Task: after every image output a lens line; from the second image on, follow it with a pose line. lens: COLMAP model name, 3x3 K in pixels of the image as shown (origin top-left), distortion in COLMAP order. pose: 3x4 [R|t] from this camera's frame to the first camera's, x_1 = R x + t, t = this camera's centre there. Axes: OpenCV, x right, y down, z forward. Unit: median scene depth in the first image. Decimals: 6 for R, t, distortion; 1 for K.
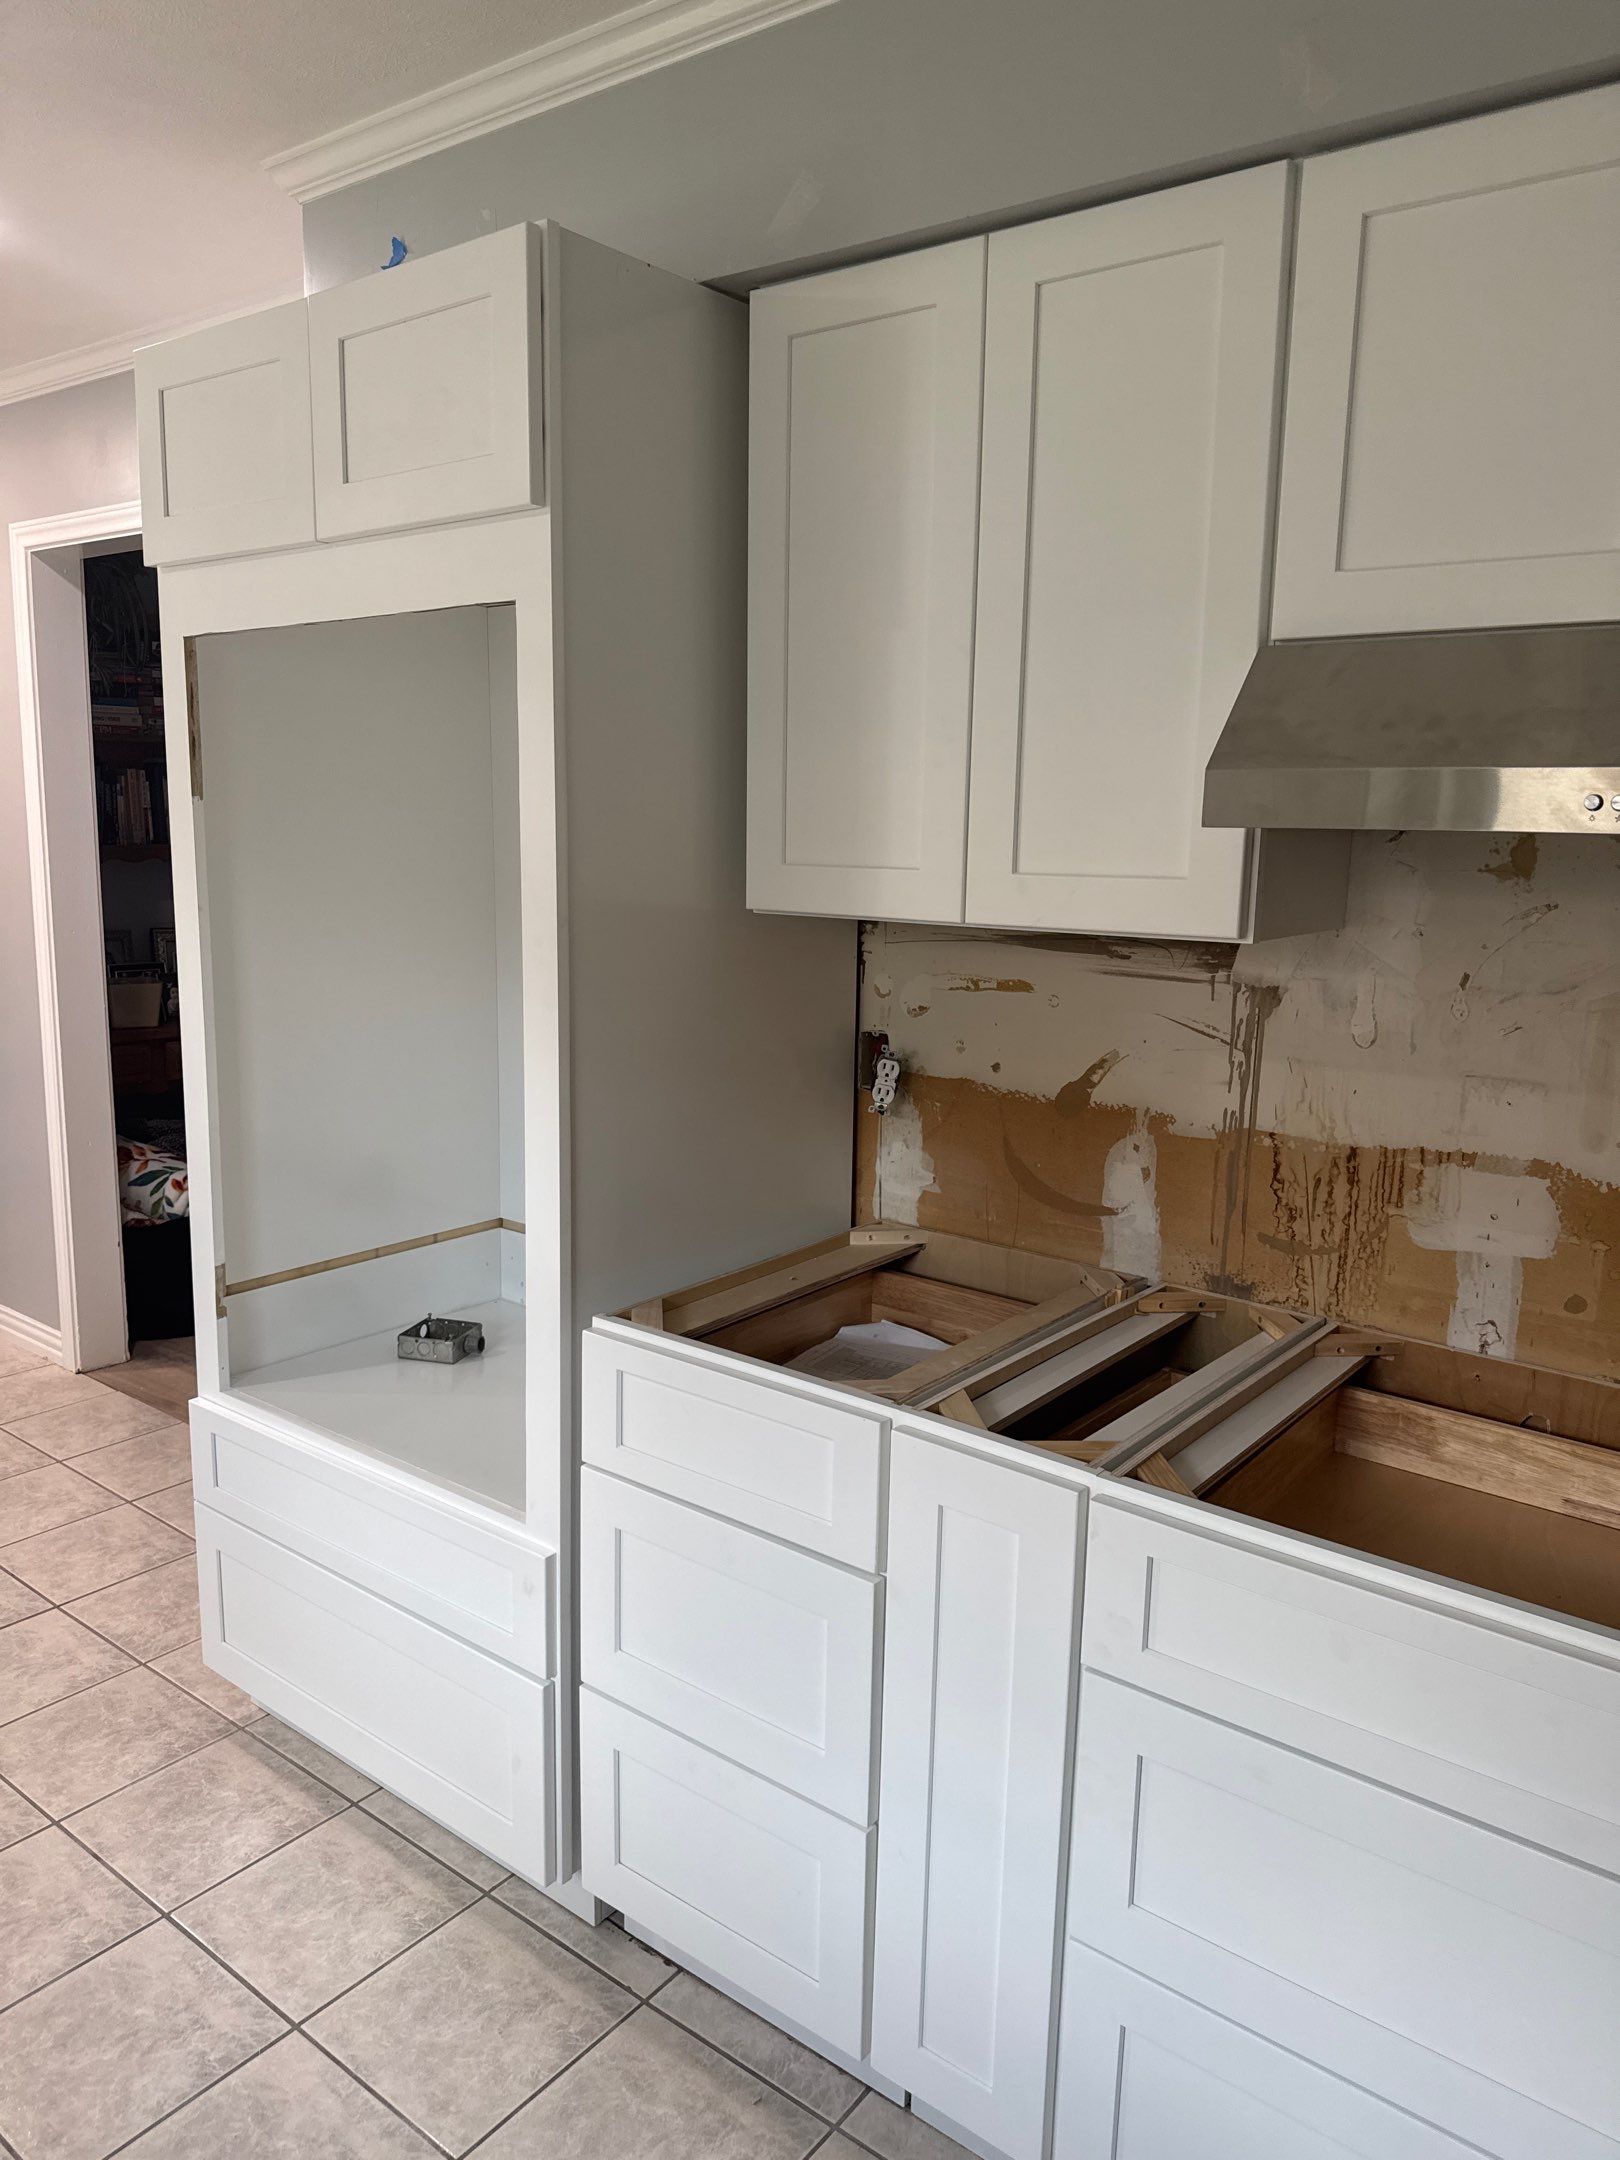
lens RADIAL K [[1493.0, 0, 825.8], [0, 1493.0, 1073.0], [0, 0, 1]] dist [0.072209, -0.116285]
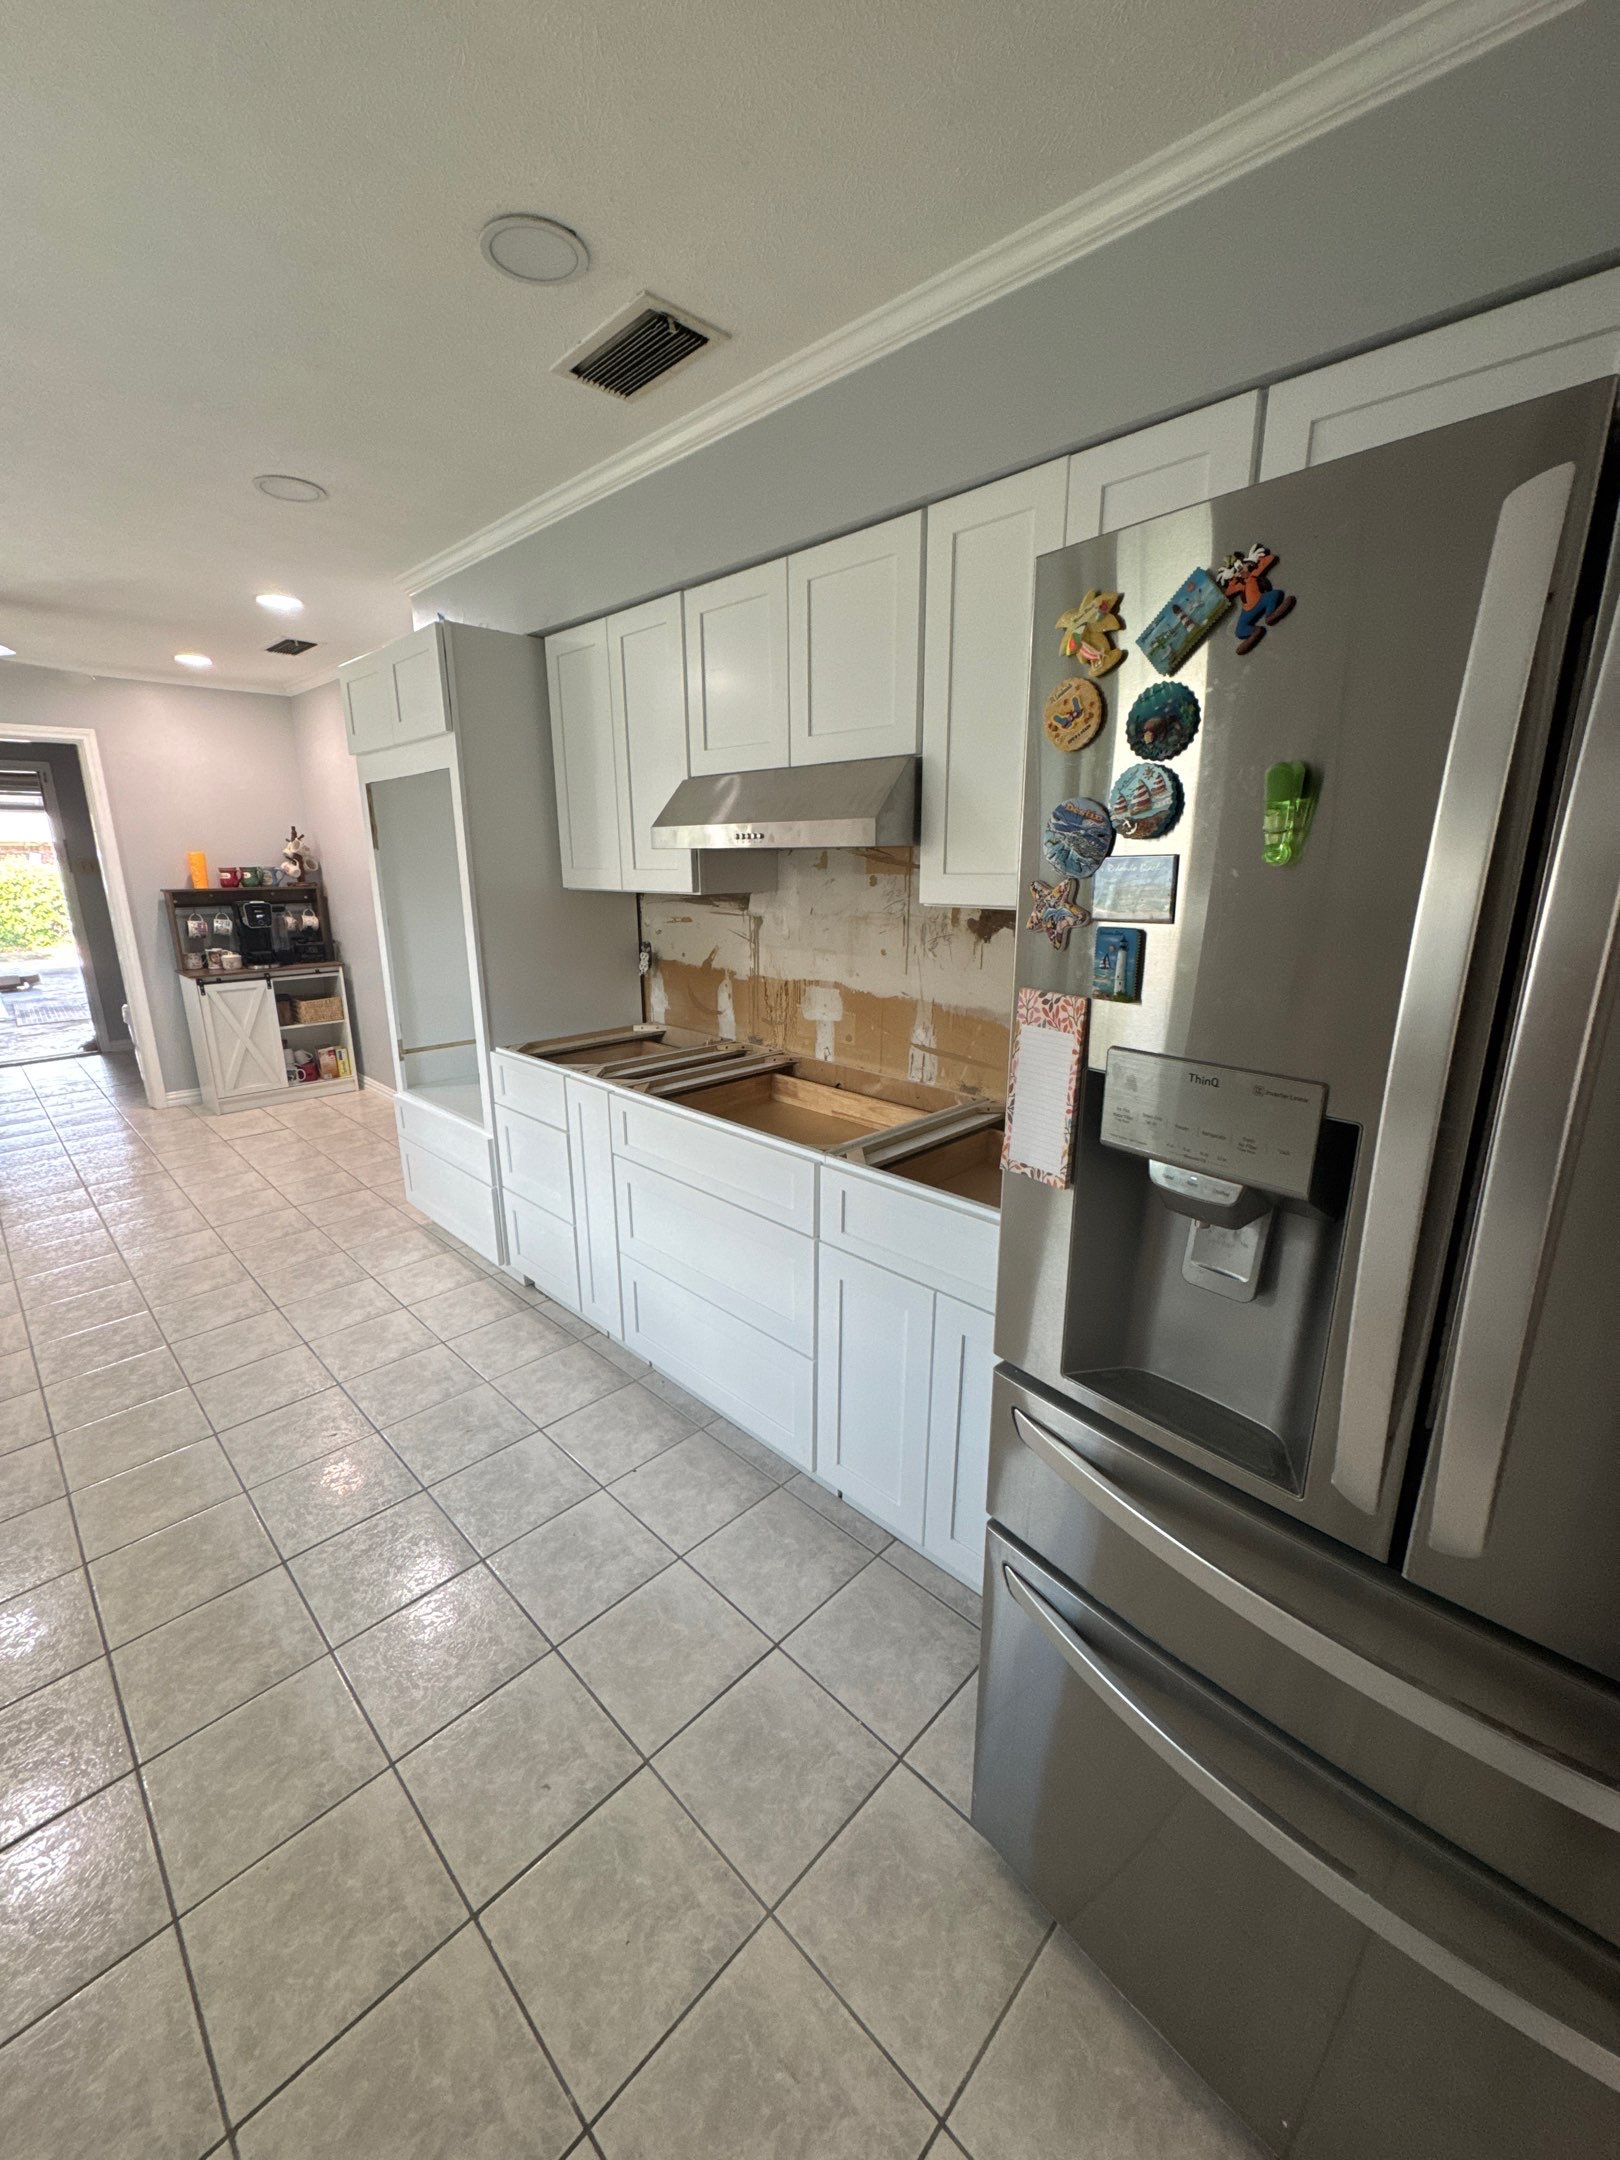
lens RADIAL K [[859.6, 0, 809.1], [0, 859.6, 1079.7], [0, 0, 1]] dist [-0.001478, 0.000379]
pose [[0.992120, 0.009527, -0.124925, 0.532436], [0.000990, 0.996477, 0.083857, 0.088051], [0.125284, -0.083320, 0.988616, -0.389385]]
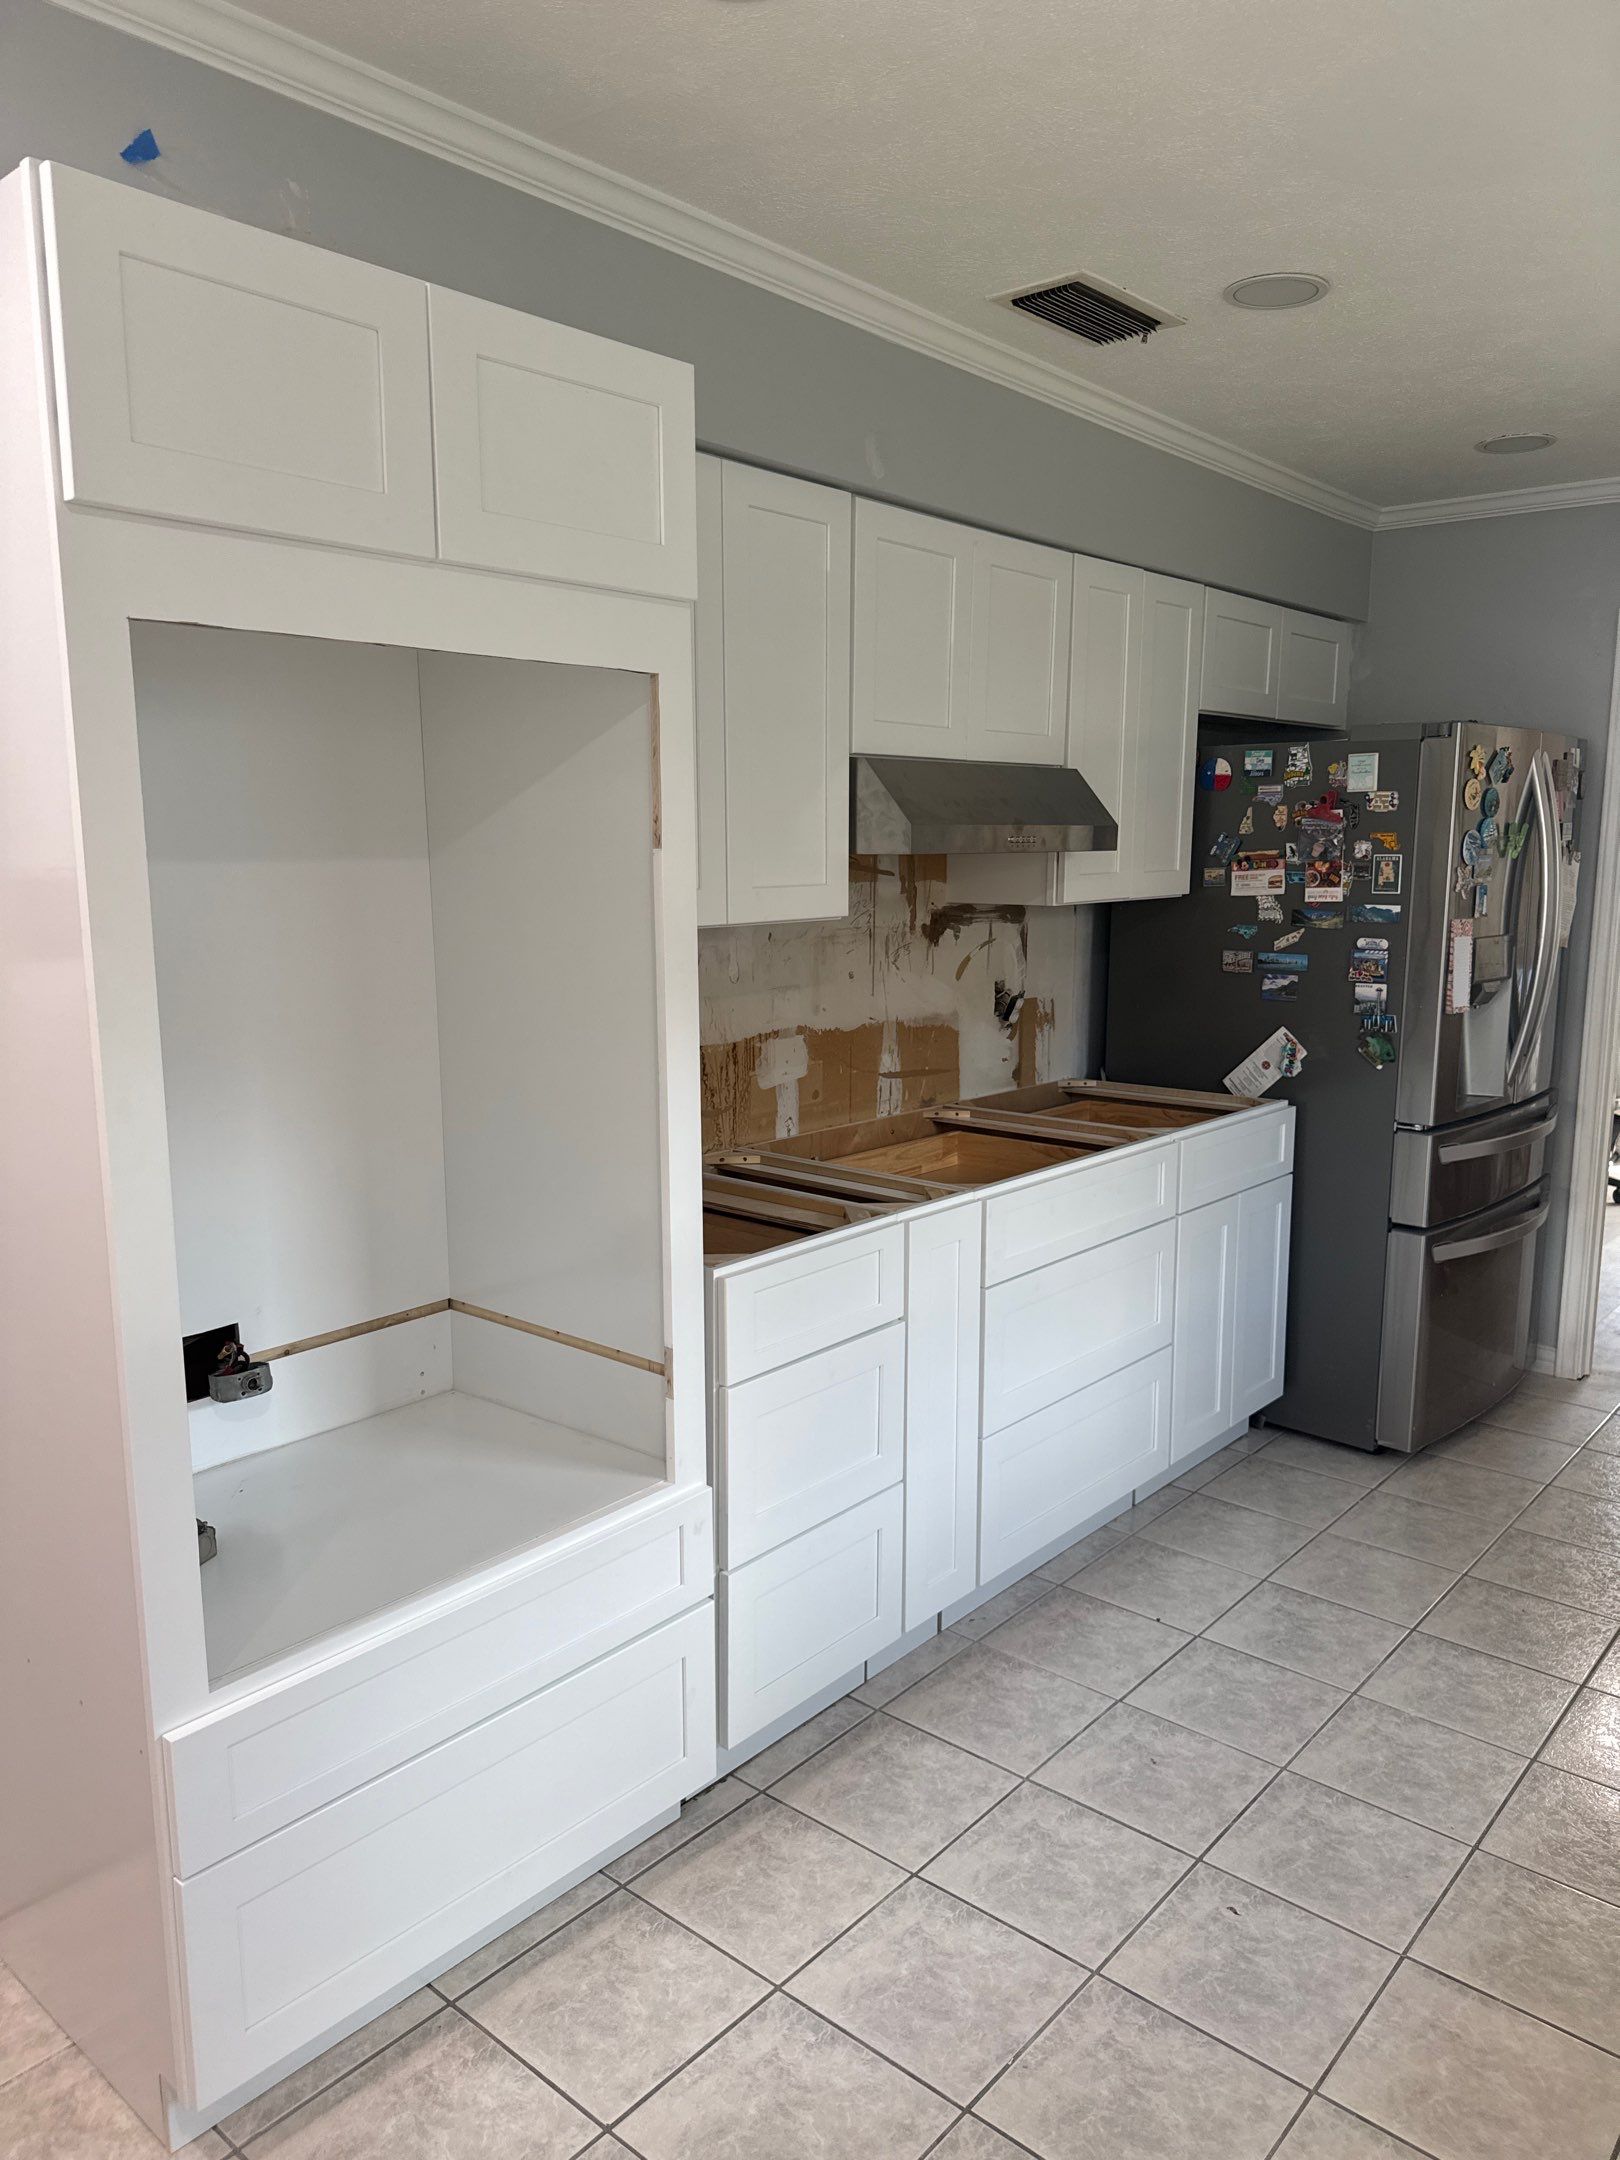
lens RADIAL K [[1493.0, 0, 825.8], [0, 1493.0, 1073.0], [0, 0, 1]] dist [0.072209, -0.116285]
pose [[0.050221, -0.174967, 0.983293, -1.208604], [0.166481, 0.972227, 0.164495, -0.163874], [-0.984765, 0.155439, 0.077954, 0.725669]]
